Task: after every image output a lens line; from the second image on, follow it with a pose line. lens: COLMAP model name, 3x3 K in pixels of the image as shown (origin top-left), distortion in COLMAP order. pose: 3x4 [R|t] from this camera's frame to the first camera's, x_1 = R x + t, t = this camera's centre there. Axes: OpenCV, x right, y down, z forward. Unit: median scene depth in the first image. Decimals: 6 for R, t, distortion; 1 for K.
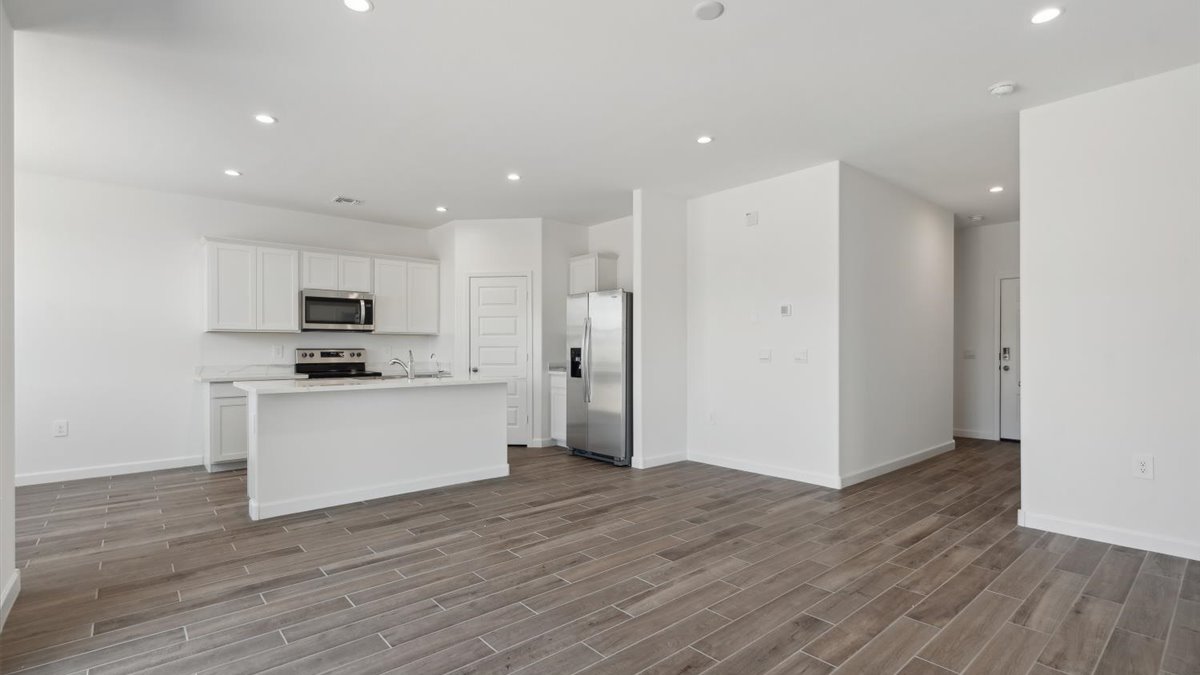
lens RADIAL K [[546.8, 0, 559.8], [0, 546.8, 345.1], [0, 0, 1]] dist [-0.002603, -0.000283]
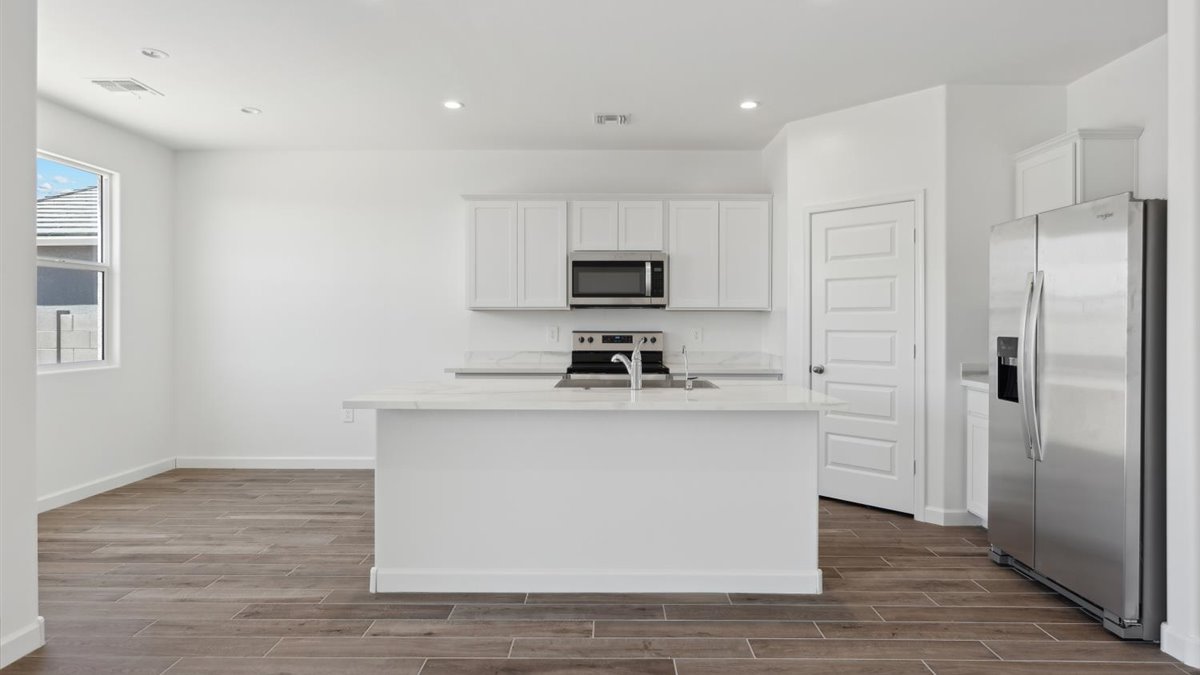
lens RADIAL K [[610.3, 0, 606.5], [0, 610.3, 320.7], [0, 0, 1]] dist [0.003600, -0.001017]
pose [[0.780542, 0.000996, -0.625103, 0.093278], [-0.001392, 0.999999, -0.000145, -0.008714], [0.625102, 0.000983, 0.780543, 0.408368]]
